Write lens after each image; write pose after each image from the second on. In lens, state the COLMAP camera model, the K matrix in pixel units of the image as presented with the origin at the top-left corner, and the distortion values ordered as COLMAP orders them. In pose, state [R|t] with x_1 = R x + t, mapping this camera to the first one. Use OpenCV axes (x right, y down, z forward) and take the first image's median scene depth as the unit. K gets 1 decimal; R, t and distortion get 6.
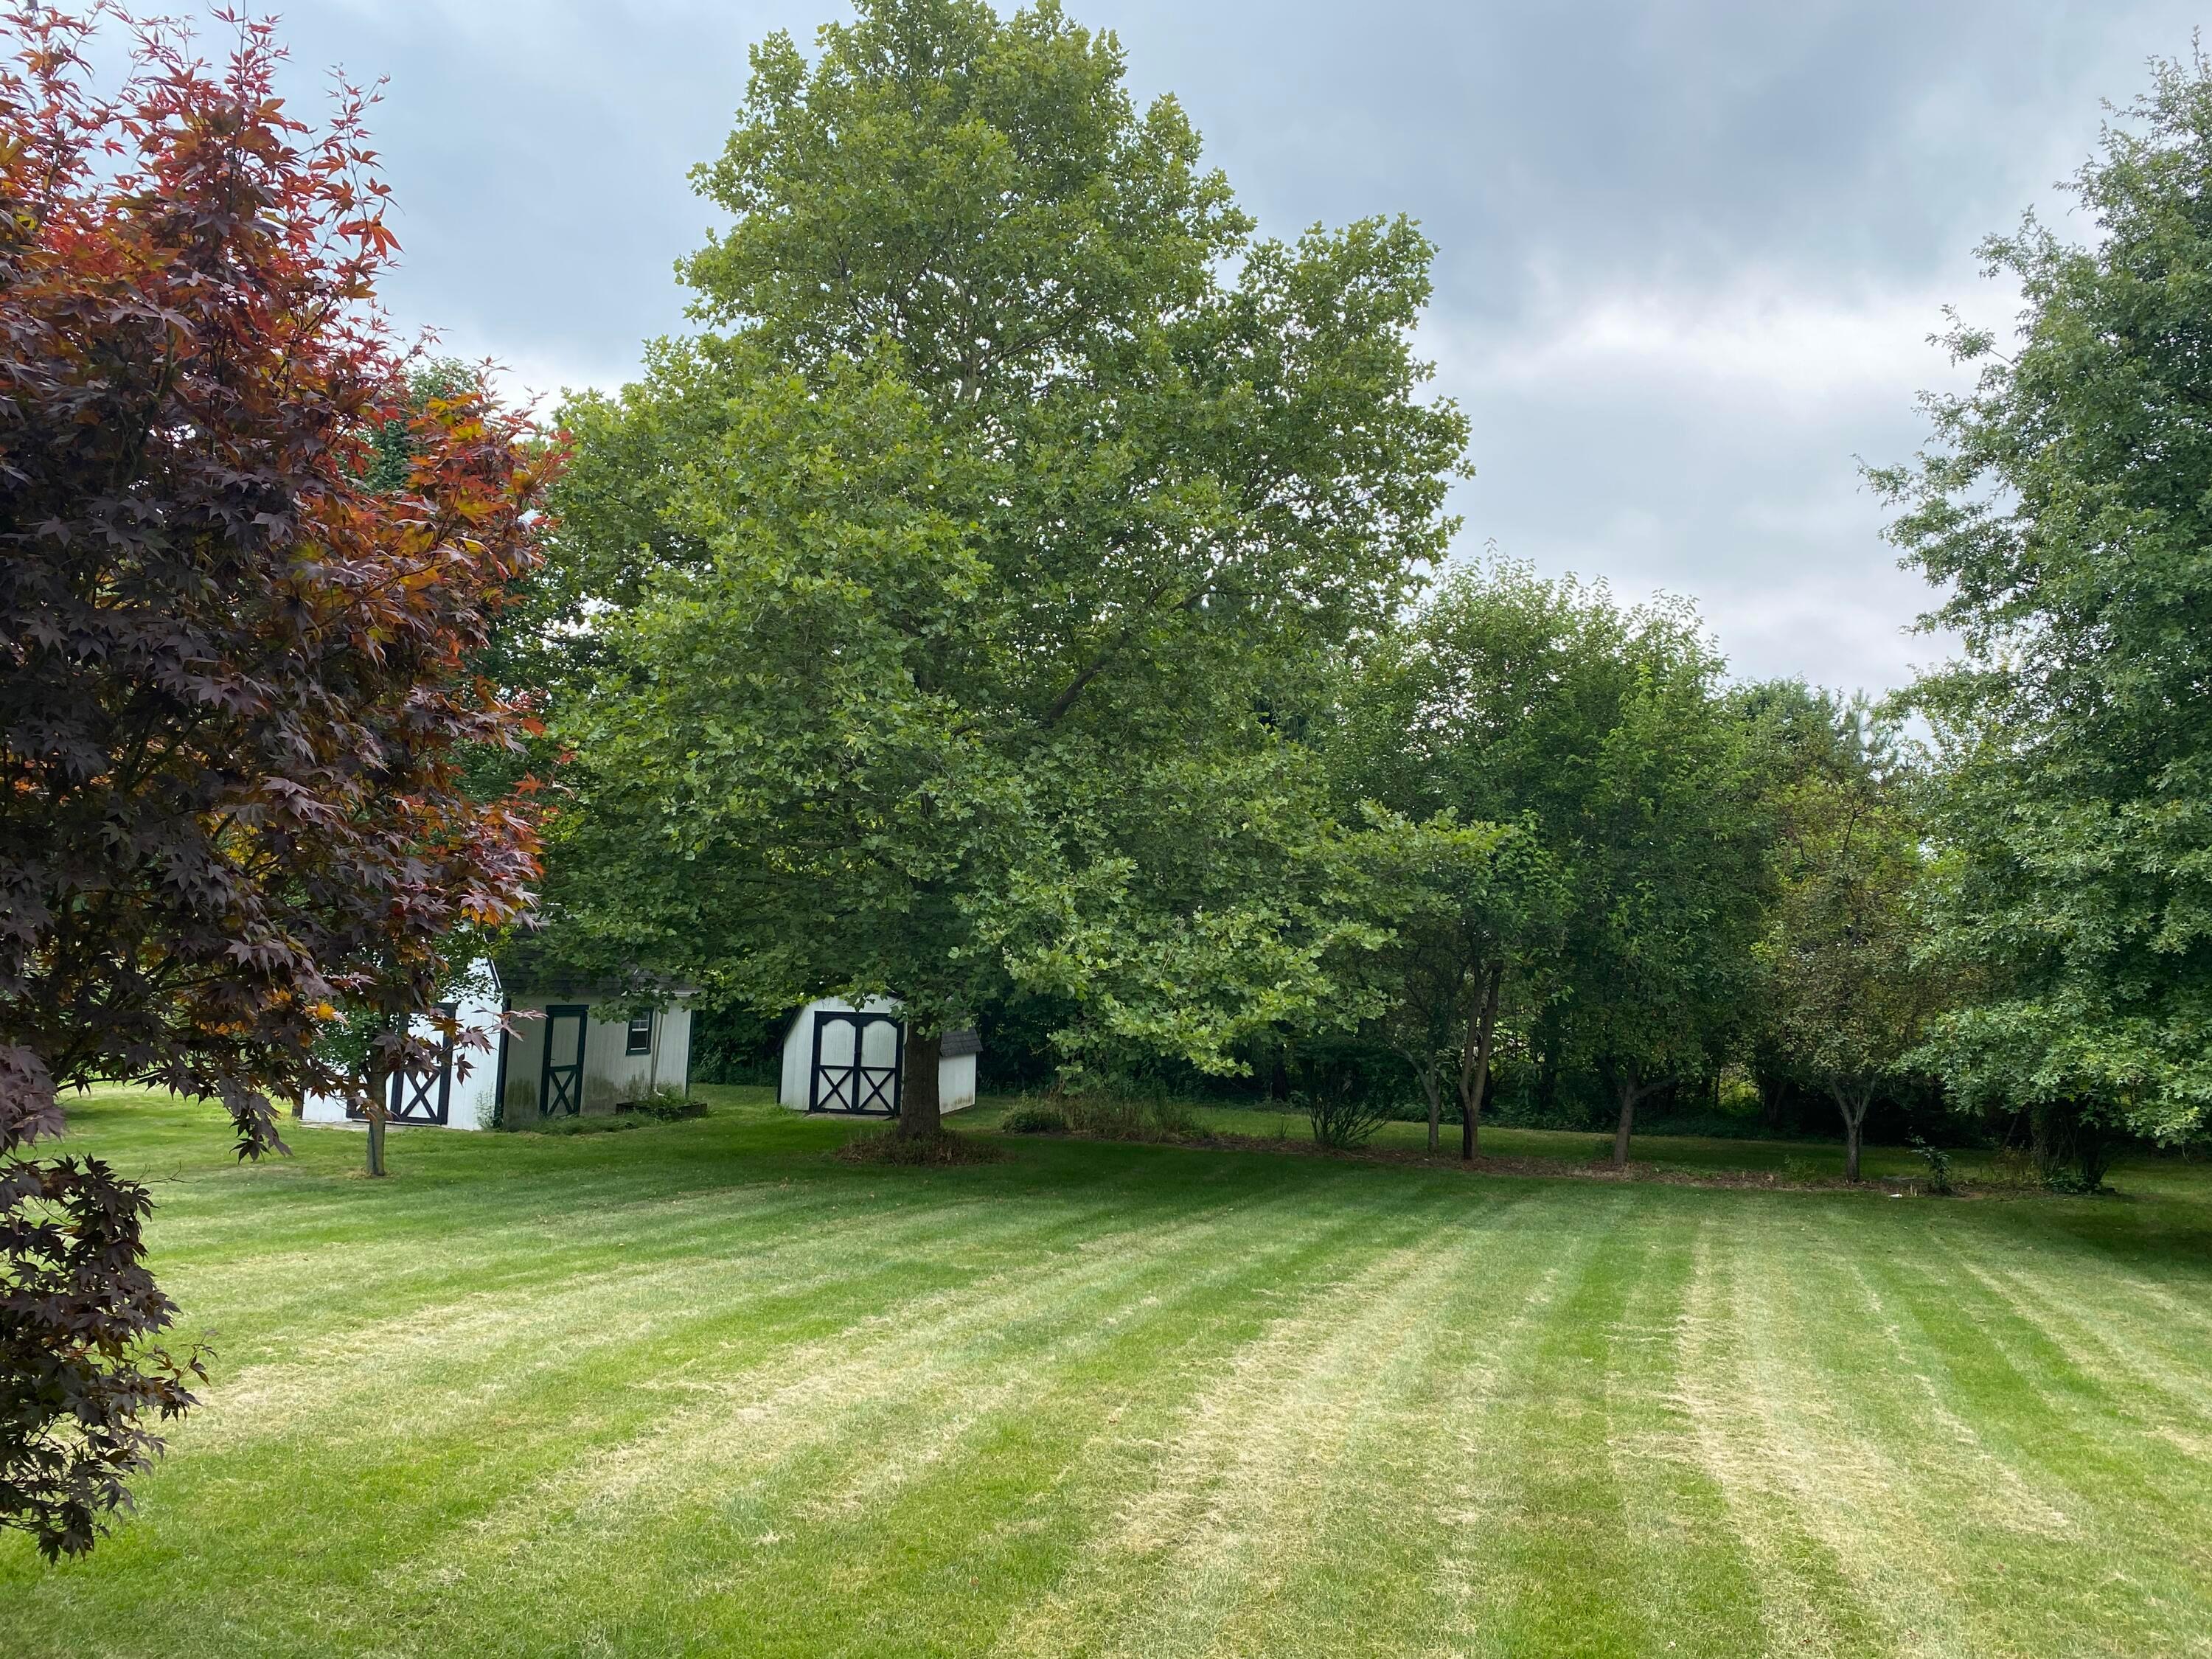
lens RADIAL K [[1688.8, 0, 1107.0], [0, 1688.8, 828.5], [0, 0, 1]] dist [0.036161, -0.037520]
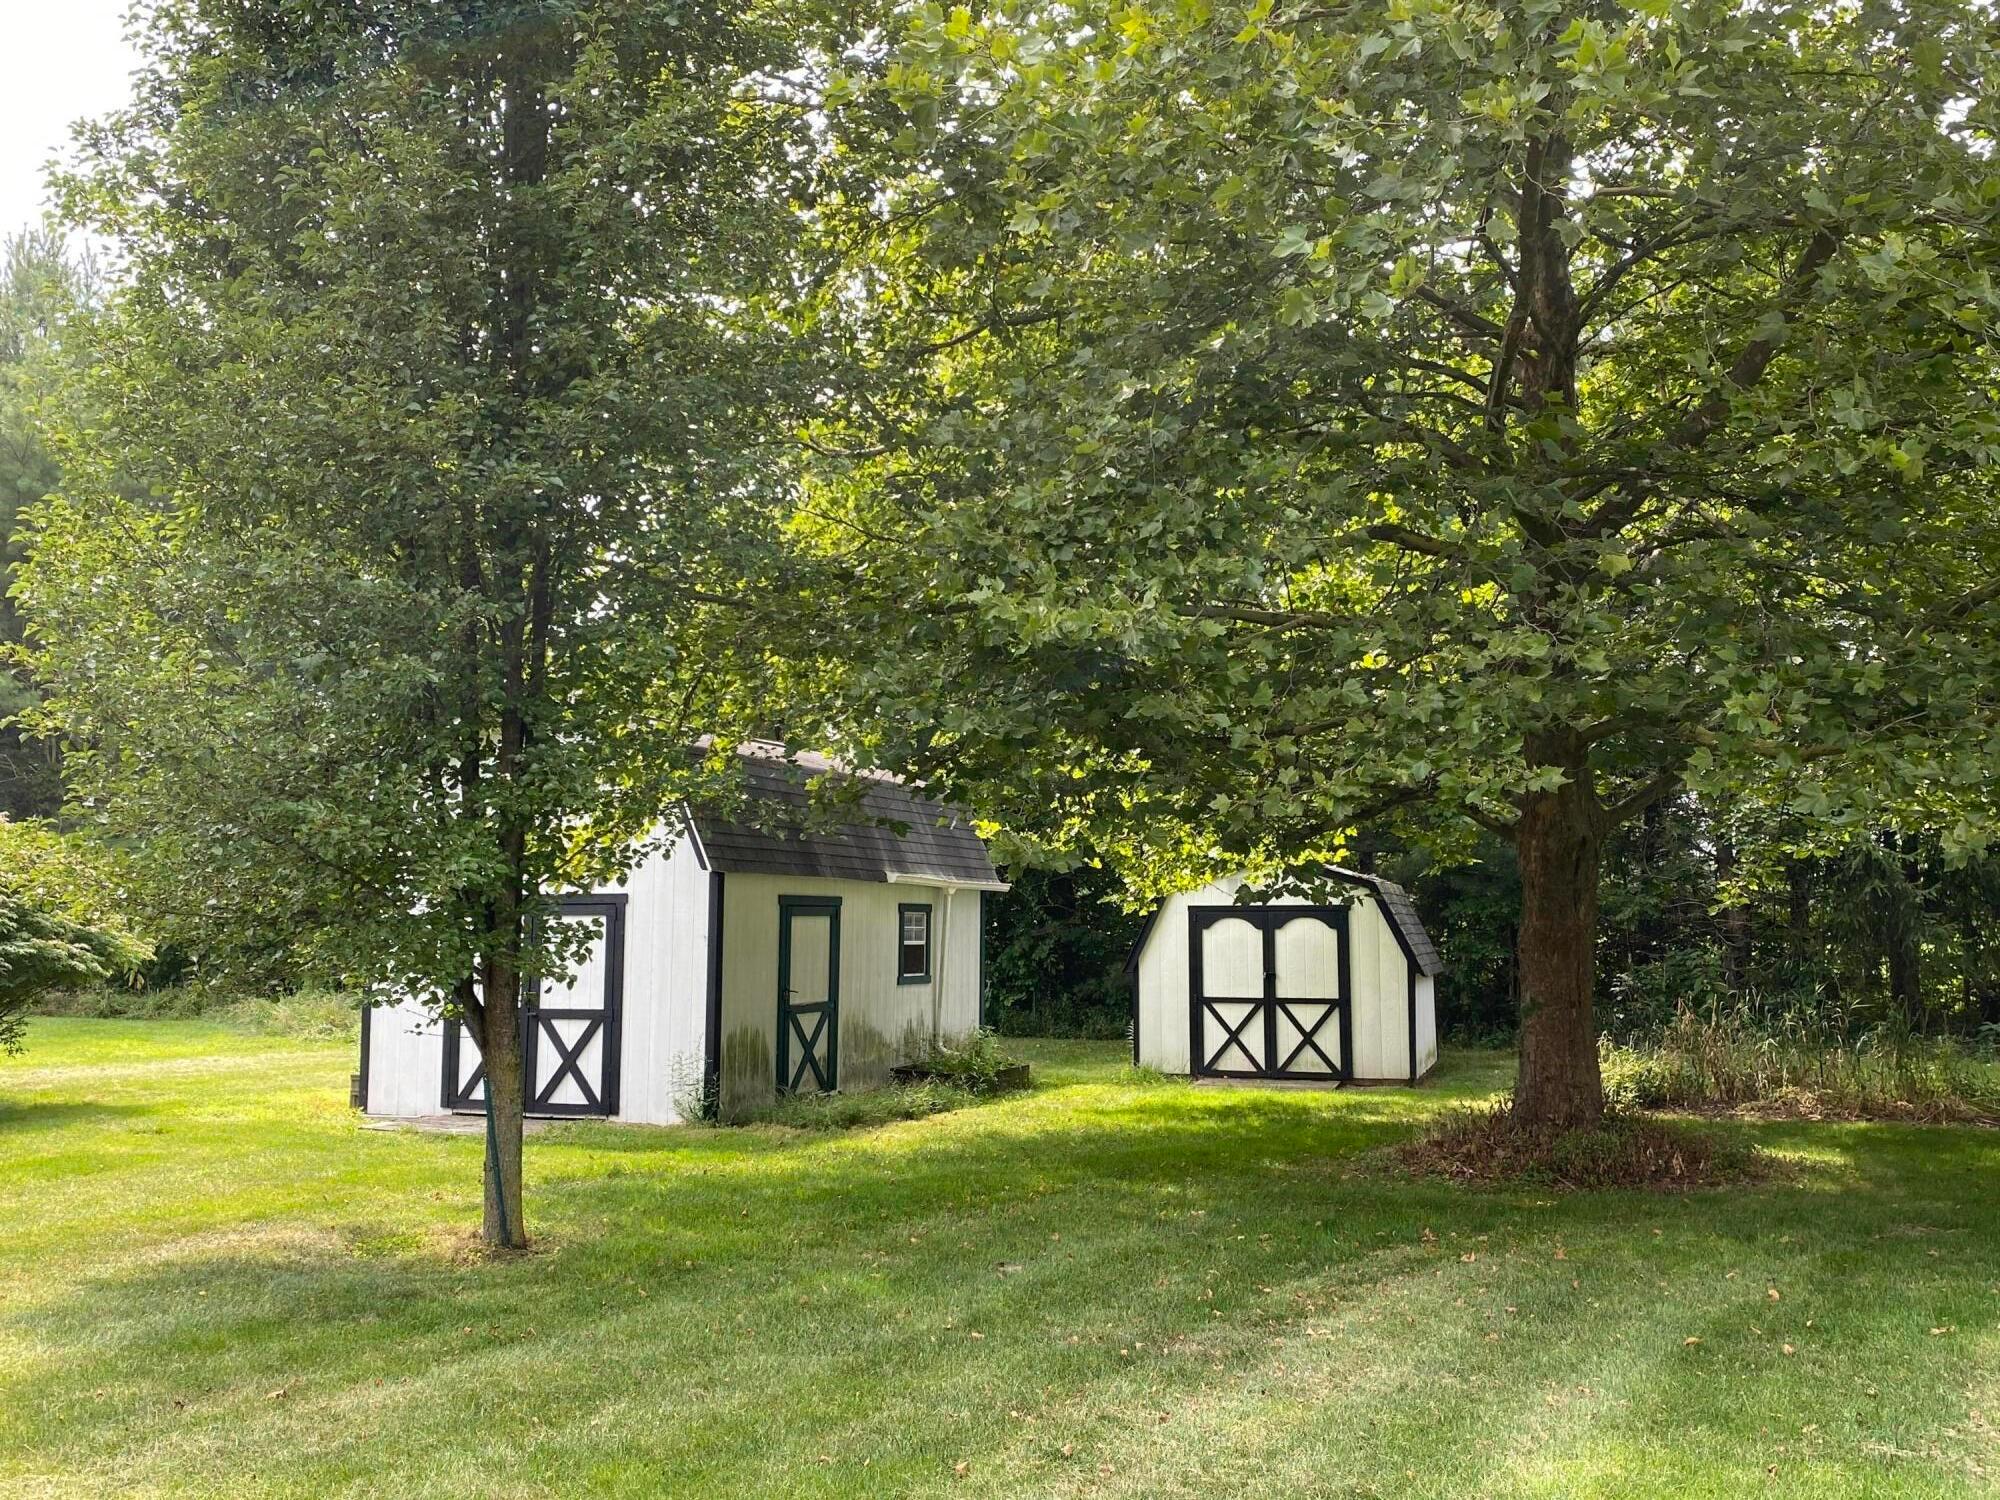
lens RADIAL K [[1813.1, 0, 997.0], [0, 1813.1, 746.8], [0, 0, 1]] dist [0.146679, 0.001295]
pose [[0.991410, -0.044507, -0.122982, -0.166862], [0.043386, 0.998989, -0.011773, 0.059775], [0.123382, 0.006337, 0.992339, 0.375784]]
